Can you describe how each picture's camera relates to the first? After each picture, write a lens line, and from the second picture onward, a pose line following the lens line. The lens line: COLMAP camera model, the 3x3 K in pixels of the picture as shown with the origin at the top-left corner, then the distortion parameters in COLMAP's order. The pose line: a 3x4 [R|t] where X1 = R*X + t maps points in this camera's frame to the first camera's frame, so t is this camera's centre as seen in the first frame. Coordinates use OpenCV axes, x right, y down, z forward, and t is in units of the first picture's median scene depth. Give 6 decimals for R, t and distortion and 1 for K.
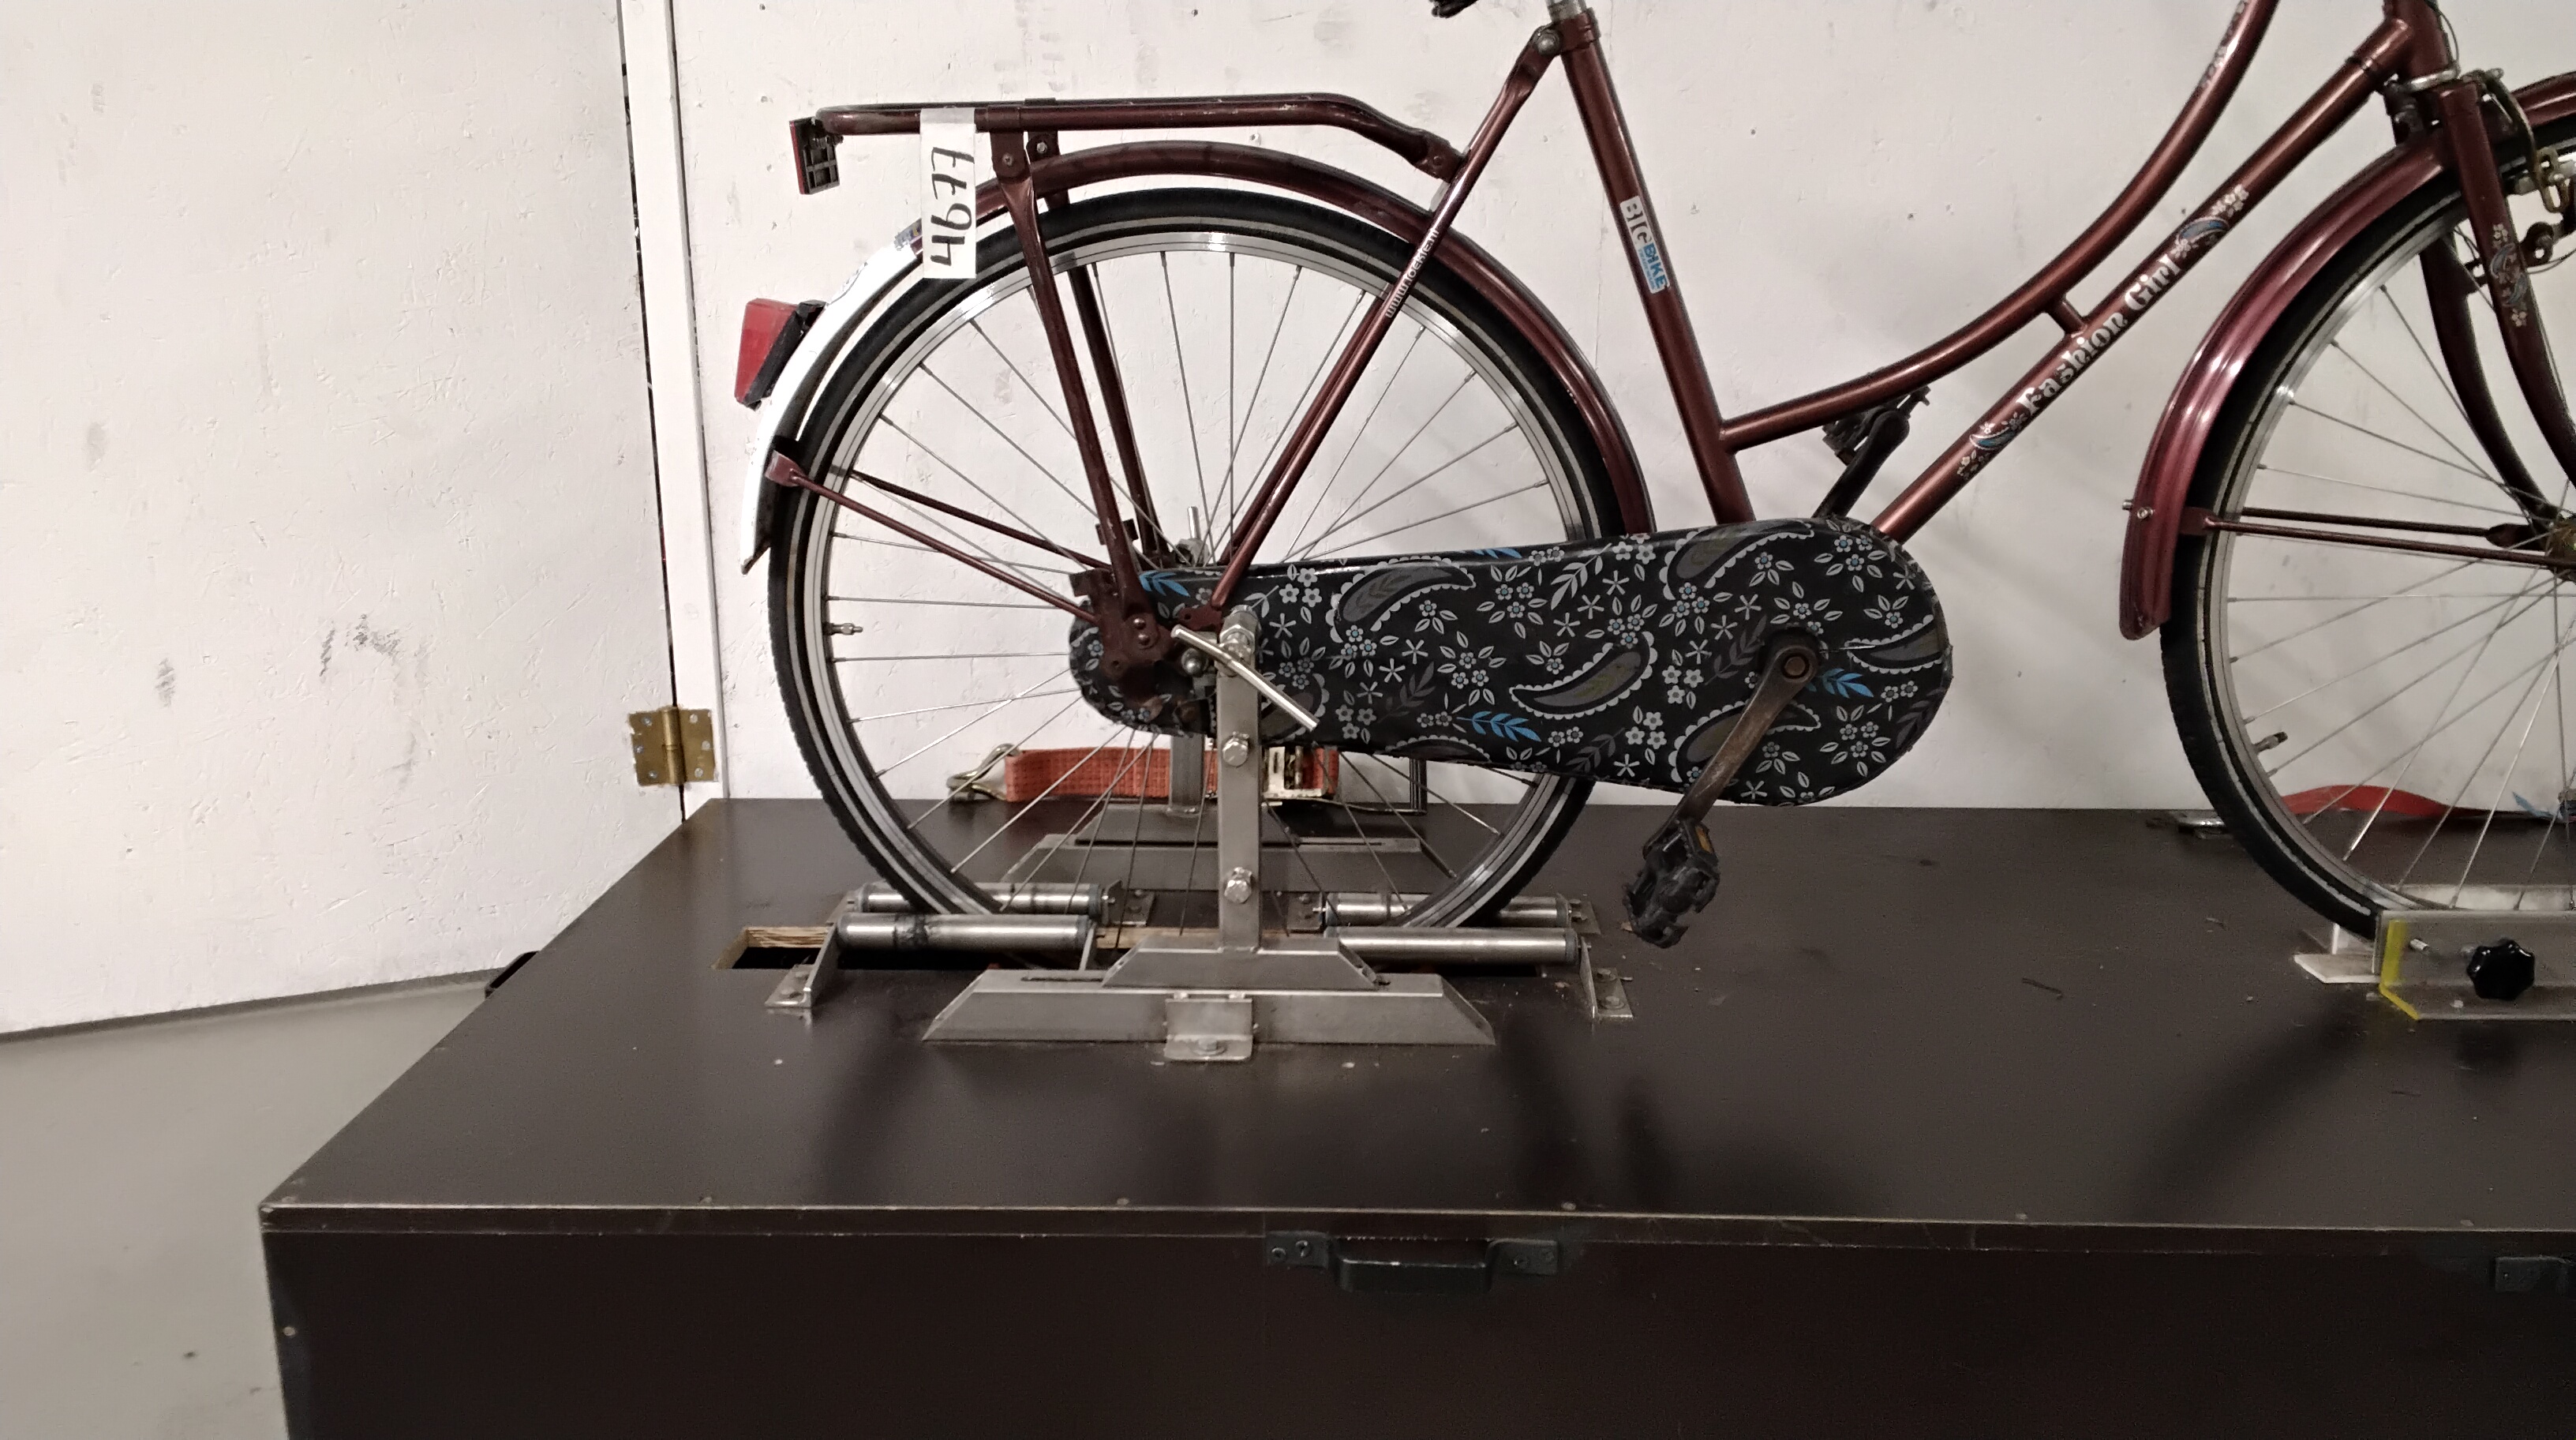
lens RADIAL K [[2036.1, 0, 1287.3], [0, 2036.1, 731.6], [0, 0, 1]] dist [0.120331, -0.192021]
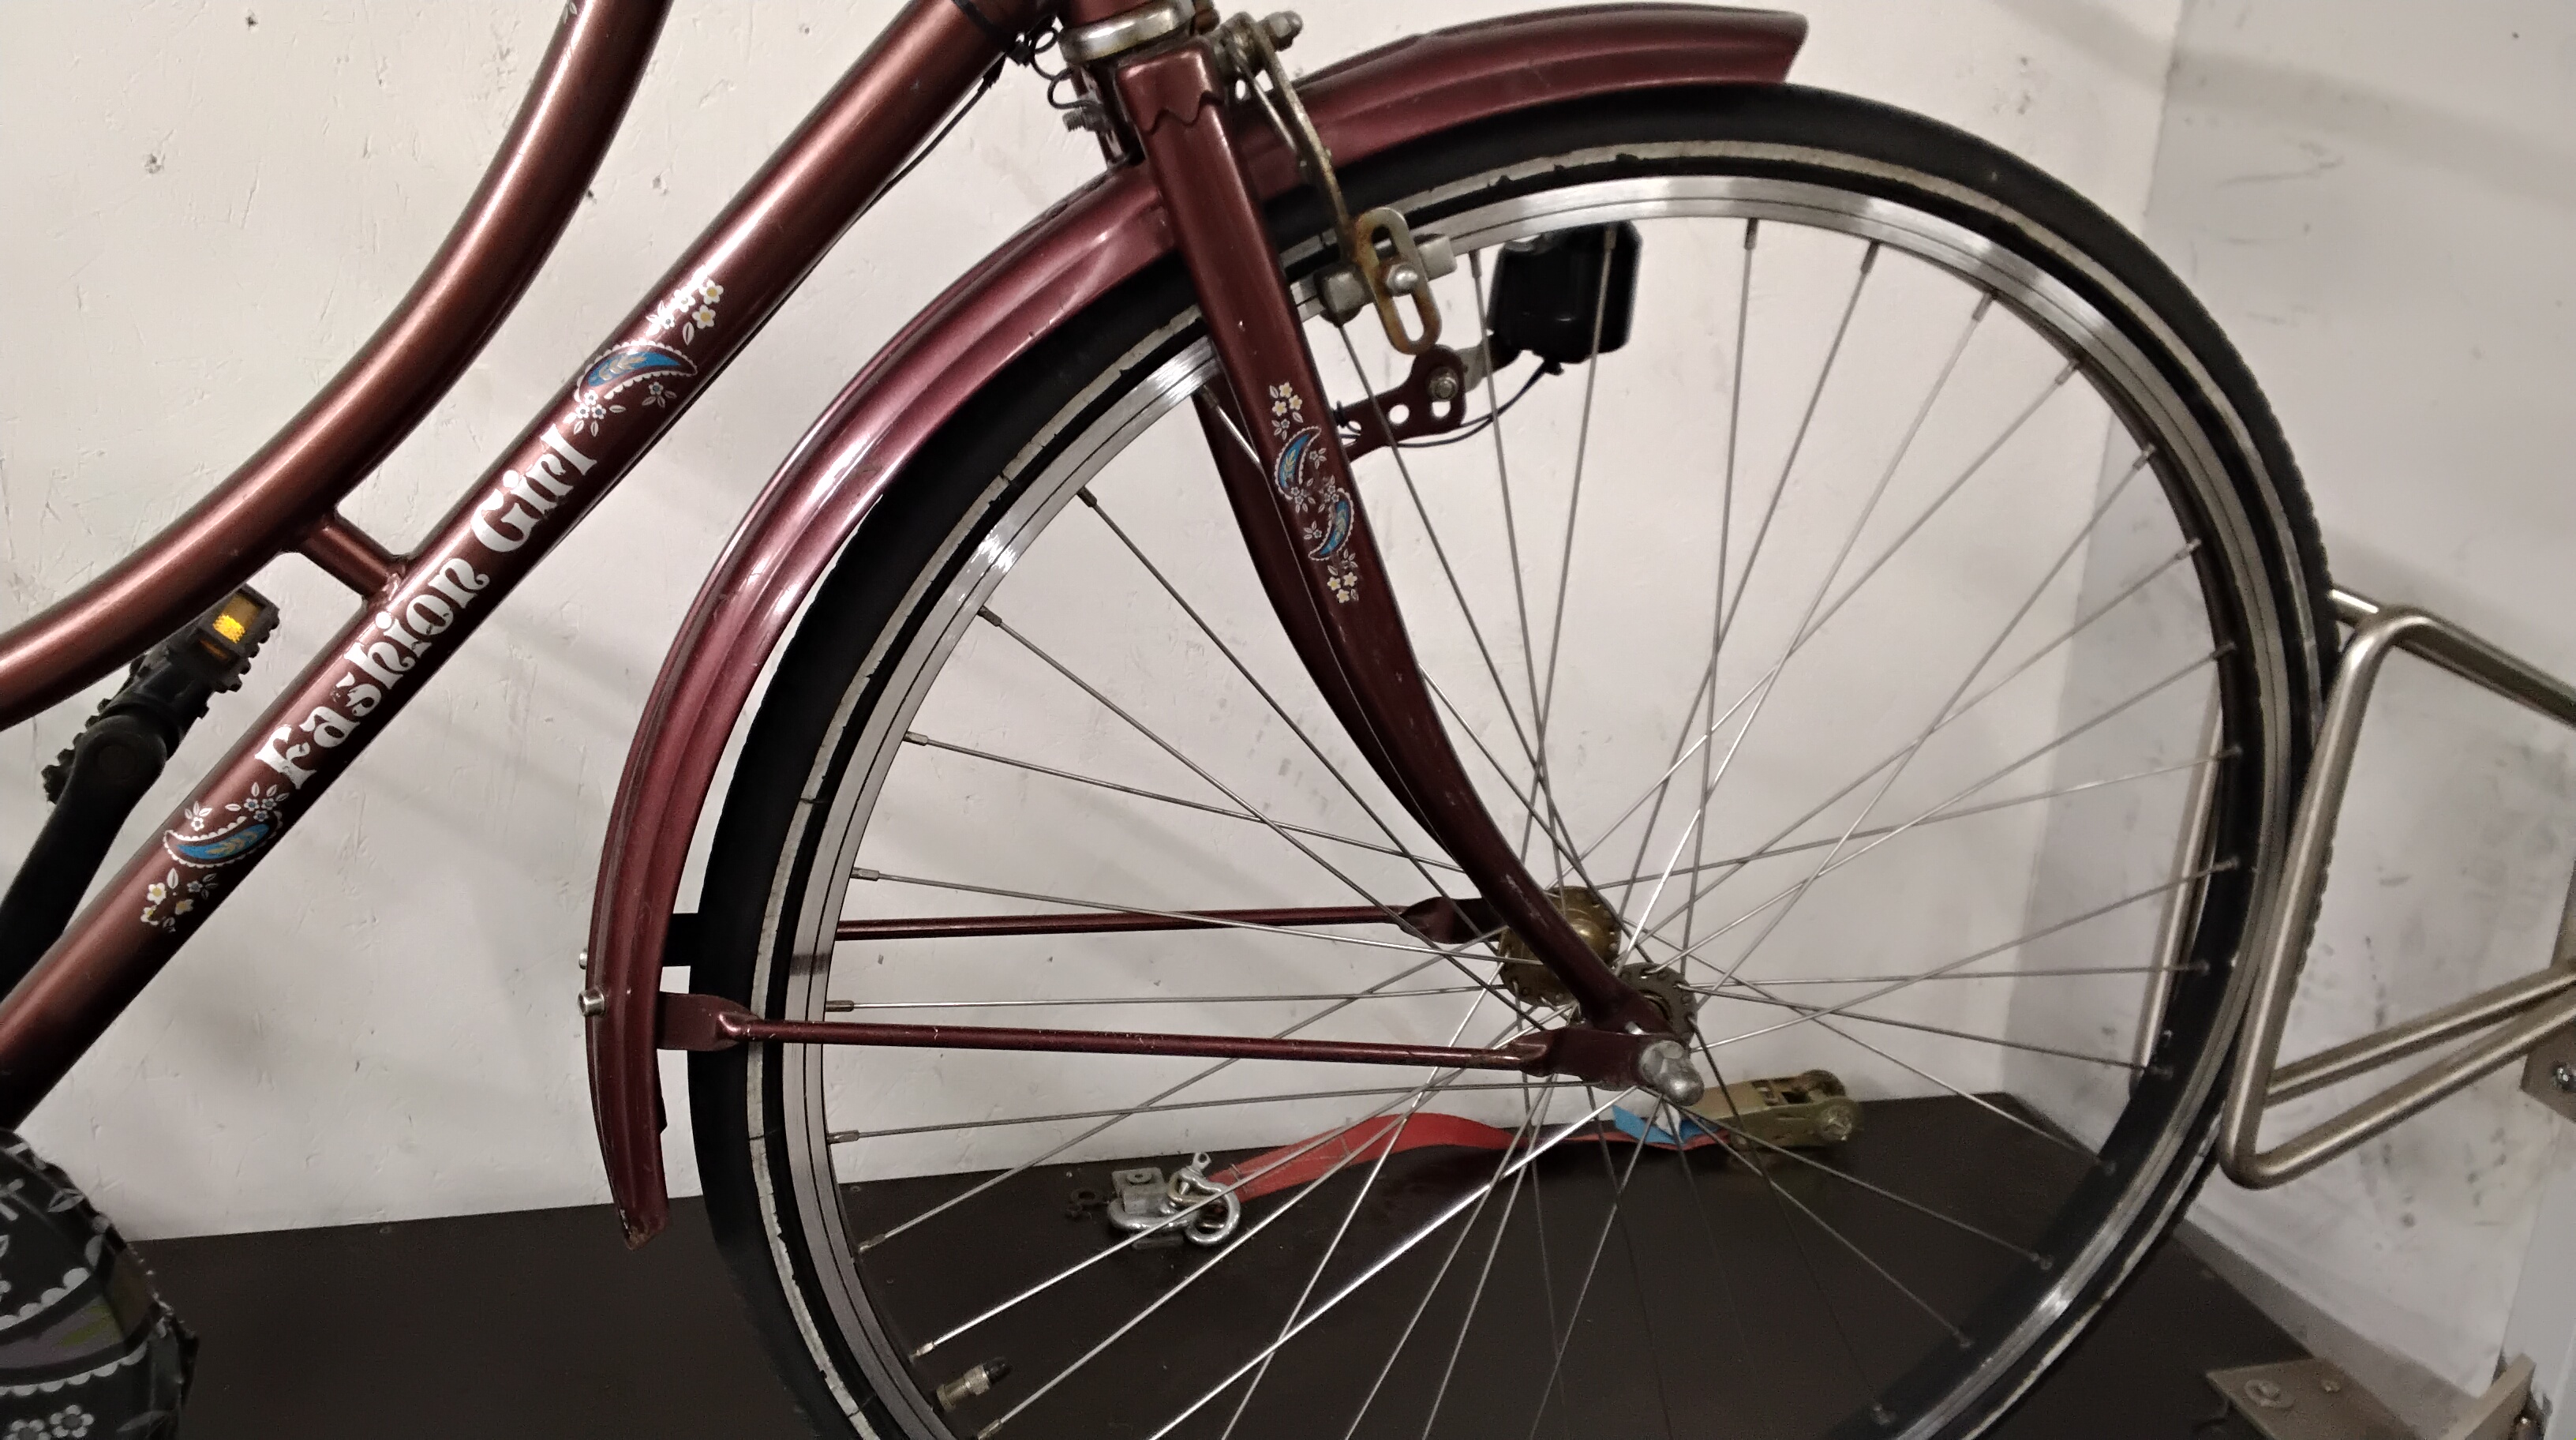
lens RADIAL K [[2029.5, 0, 1298.8], [0, 2029.5, 721.2], [0, 0, 1]] dist [0.103414, -0.171787]
pose [[0.964980, -0.034979, 0.259981, 0.442253], [0.016484, 0.997197, 0.072984, -0.191125], [-0.261805, -0.066143, 0.962852, 0.540086]]
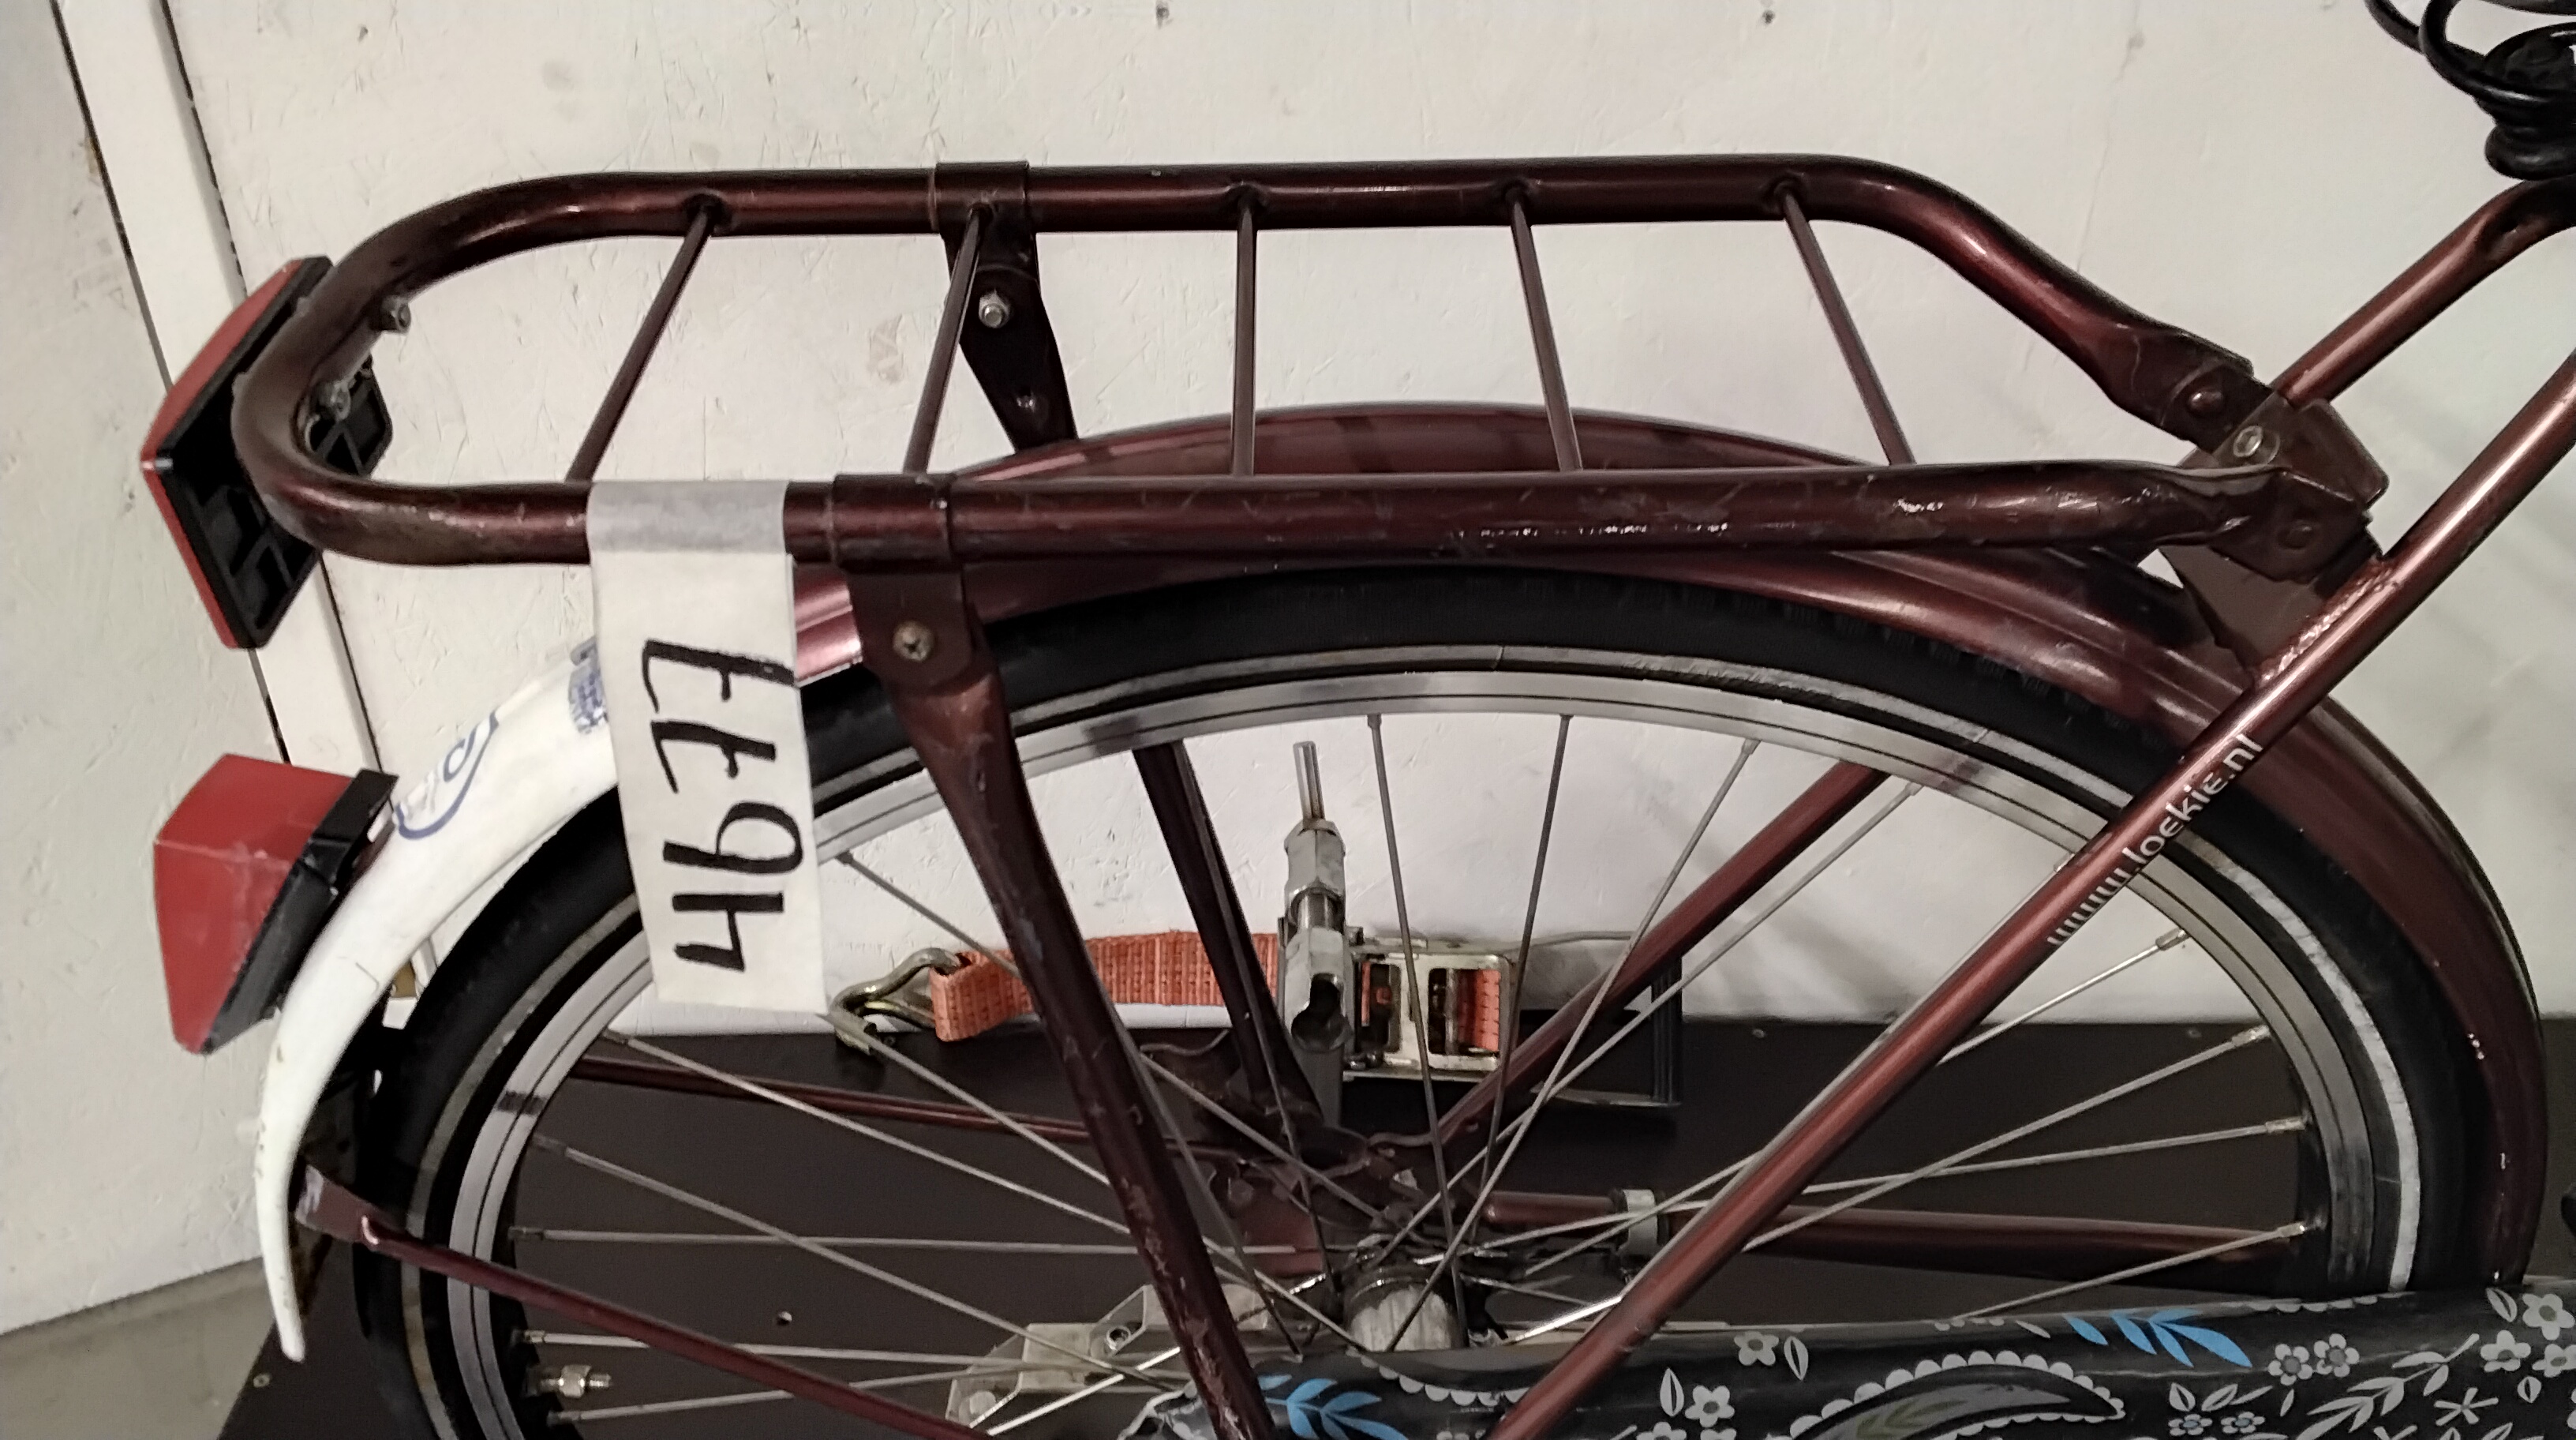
lens RADIAL K [[2036.1, 0, 1287.3], [0, 2036.1, 731.6], [0, 0, 1]] dist [0.120331, -0.192021]
pose [[0.998774, -0.019348, 0.045564, -0.088586], [0.003050, 0.942755, 0.333473, -0.334703], [-0.049407, -0.332926, 0.941658, 0.663068]]
